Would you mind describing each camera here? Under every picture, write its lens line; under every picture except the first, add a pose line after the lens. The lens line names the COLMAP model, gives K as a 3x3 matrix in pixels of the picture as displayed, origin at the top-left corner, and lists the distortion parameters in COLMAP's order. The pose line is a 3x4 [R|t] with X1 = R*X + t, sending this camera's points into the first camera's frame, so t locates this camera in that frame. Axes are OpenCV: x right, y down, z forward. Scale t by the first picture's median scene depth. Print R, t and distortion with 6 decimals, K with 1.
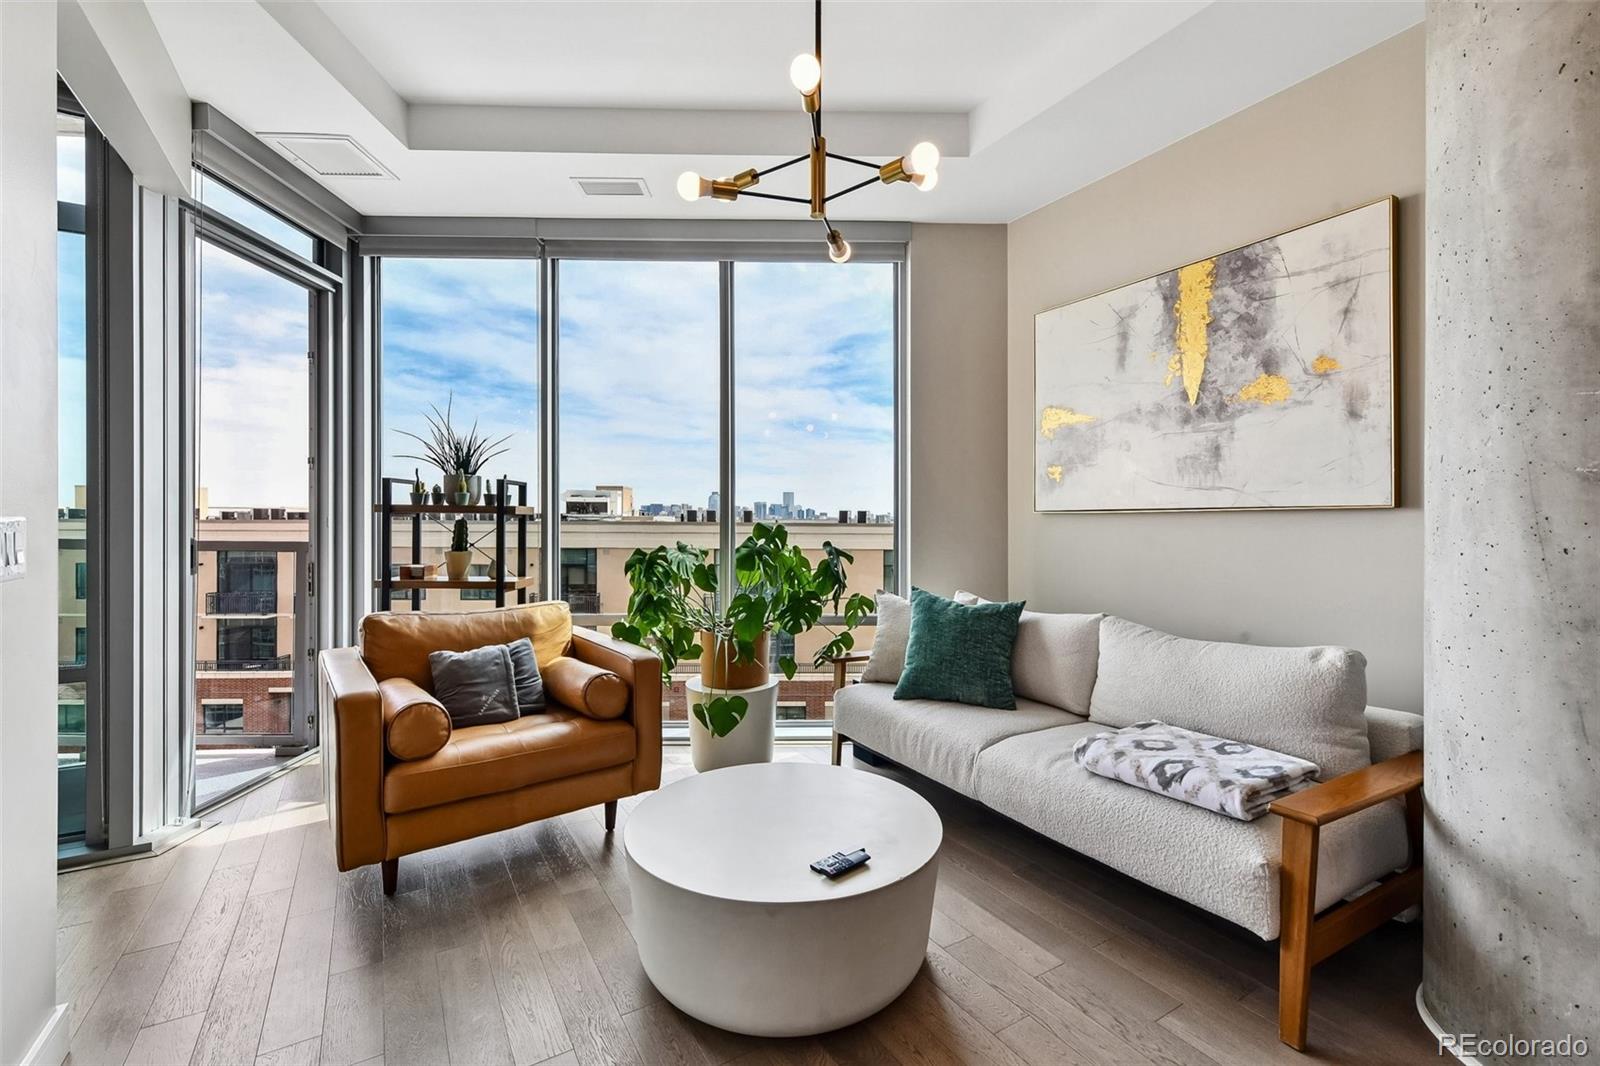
lens RADIAL K [[720.4, 0, 807.3], [0, 720.4, 528.3], [0, 0, 1]] dist [0.004838, -0.000596]
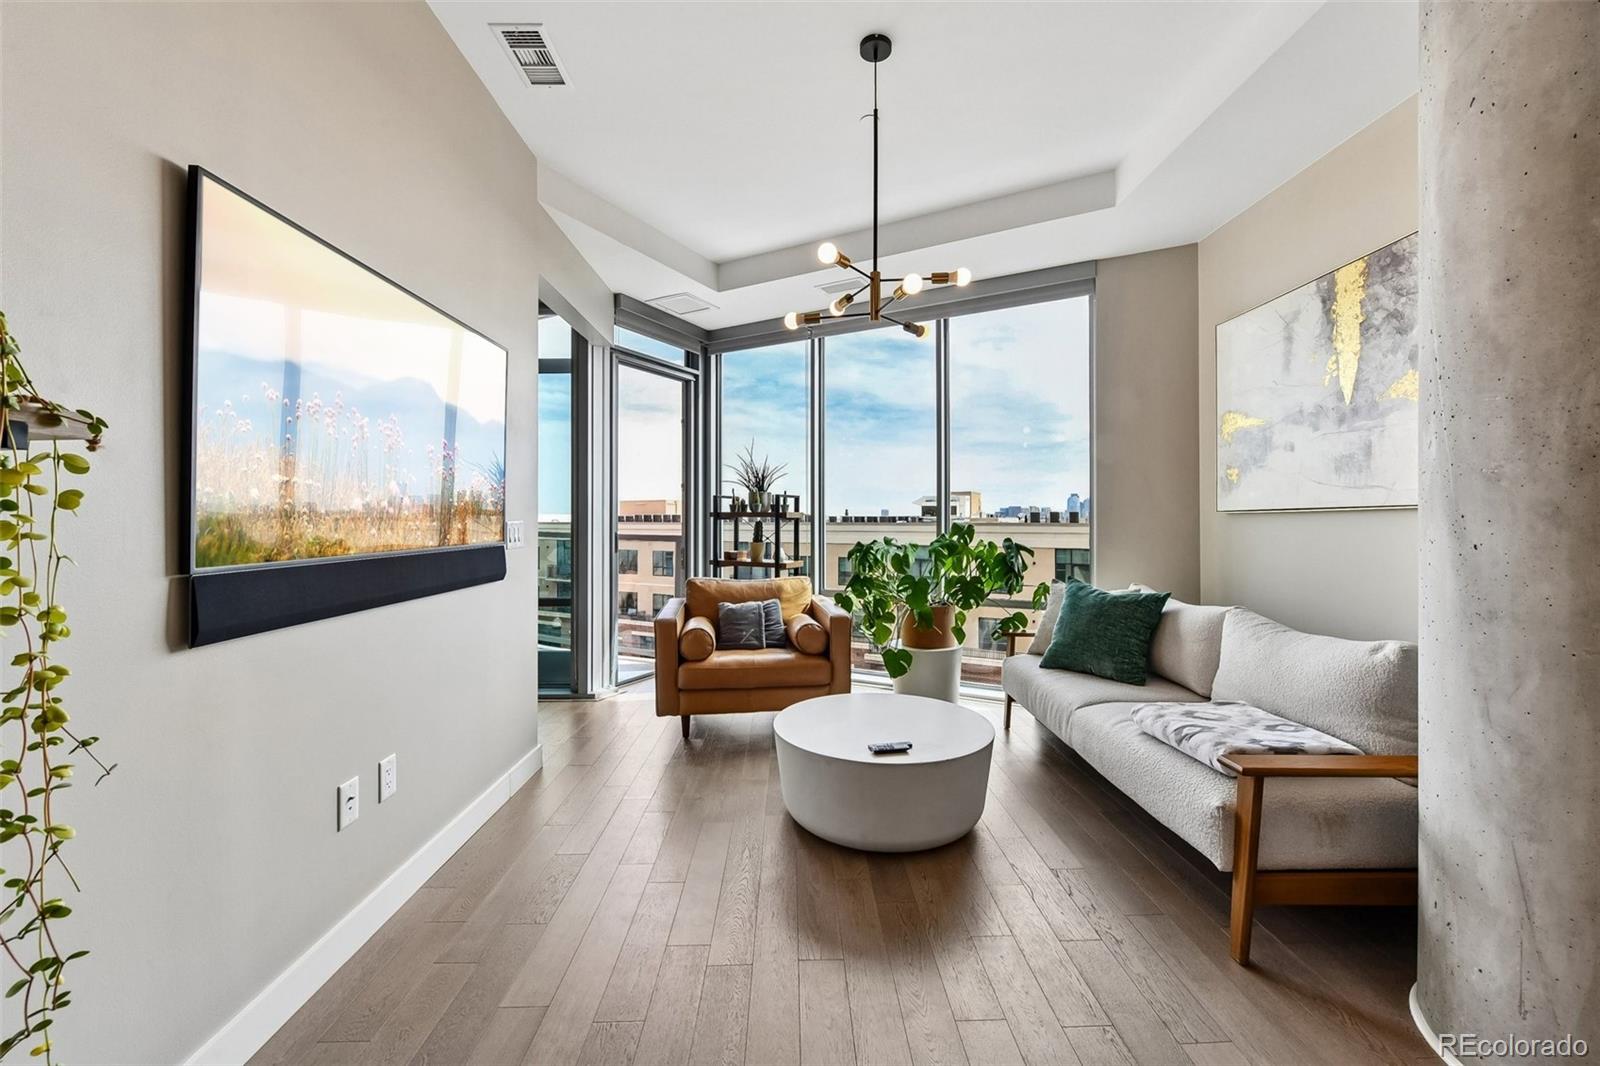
lens RADIAL K [[650.5, 0, 796.5], [0, 650.5, 524.7], [0, 0, 1]] dist [-0.004339, -0.001094]
pose [[0.865242, -0.001644, -0.501351, 0.308343], [-0.001615, 0.999980, -0.006067, 0.002694], [0.501351, 0.006059, 0.865223, -0.156329]]
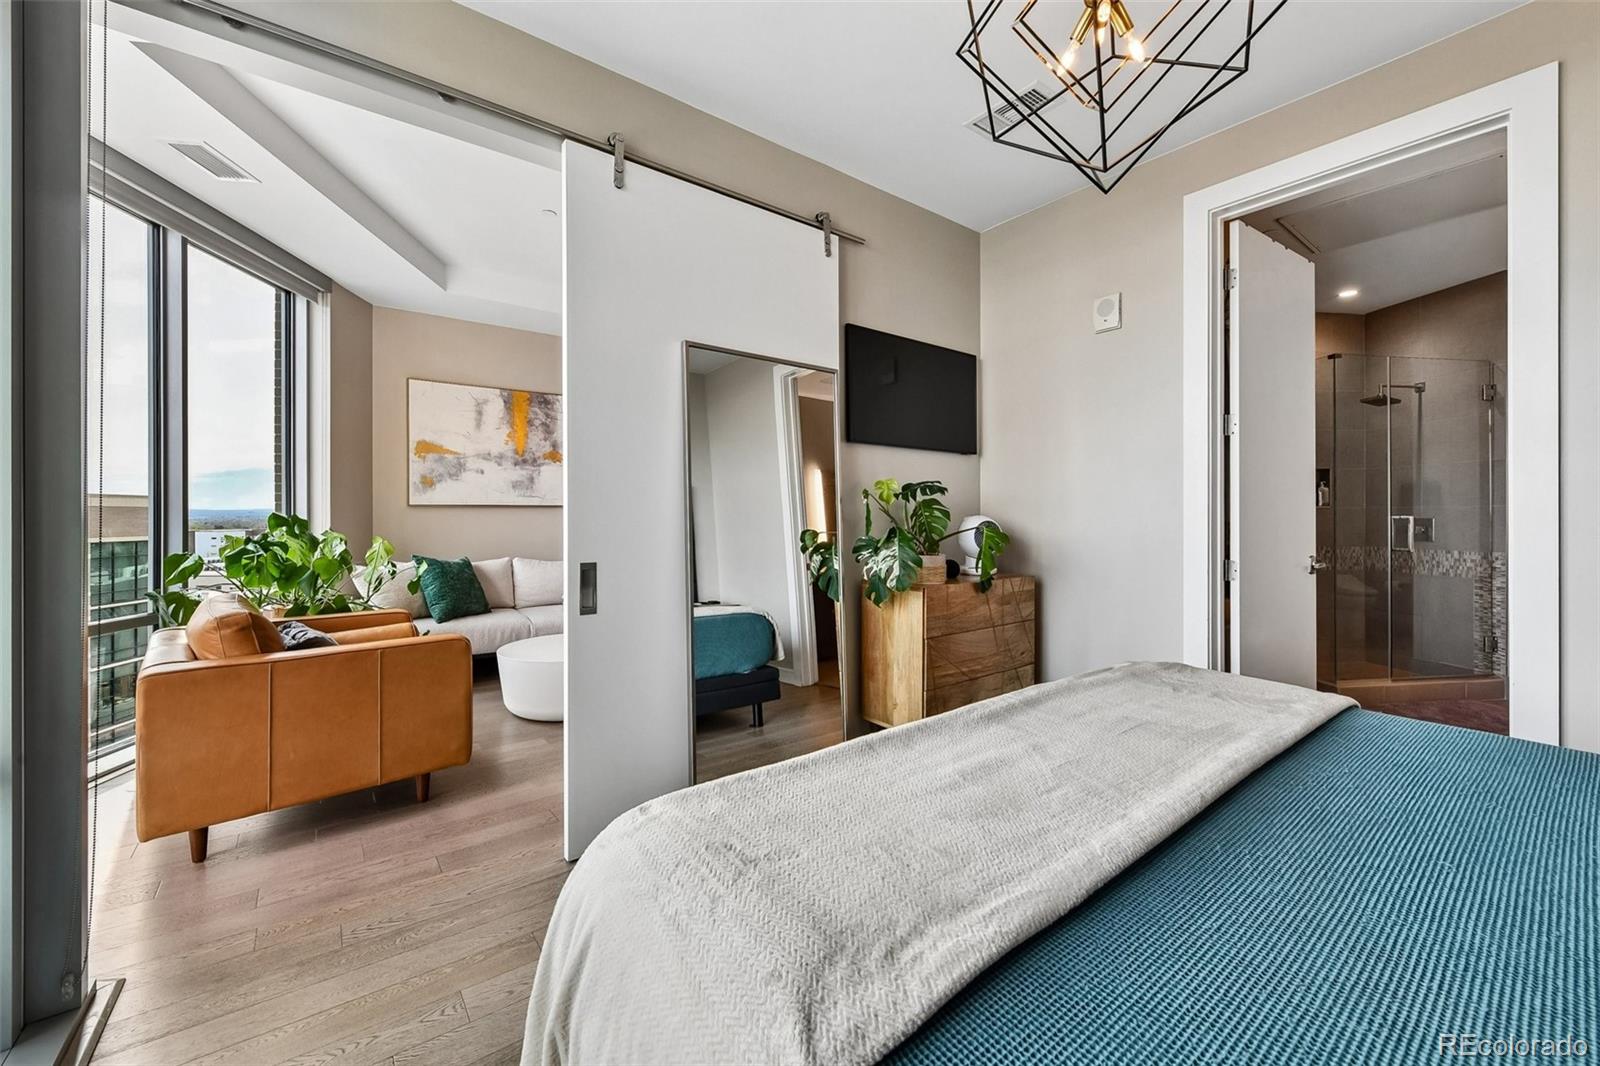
lens RADIAL K [[650.5, 0, 807.2], [0, 650.5, 510.2], [0, 0, 1]] dist [-0.004339, -0.001094]
pose [[-0.124024, 0.001140, 0.992279, -1.413888], [0.007996, 0.999968, -0.000149, -0.006364], [-0.992247, 0.007916, -0.124029, 0.380748]]
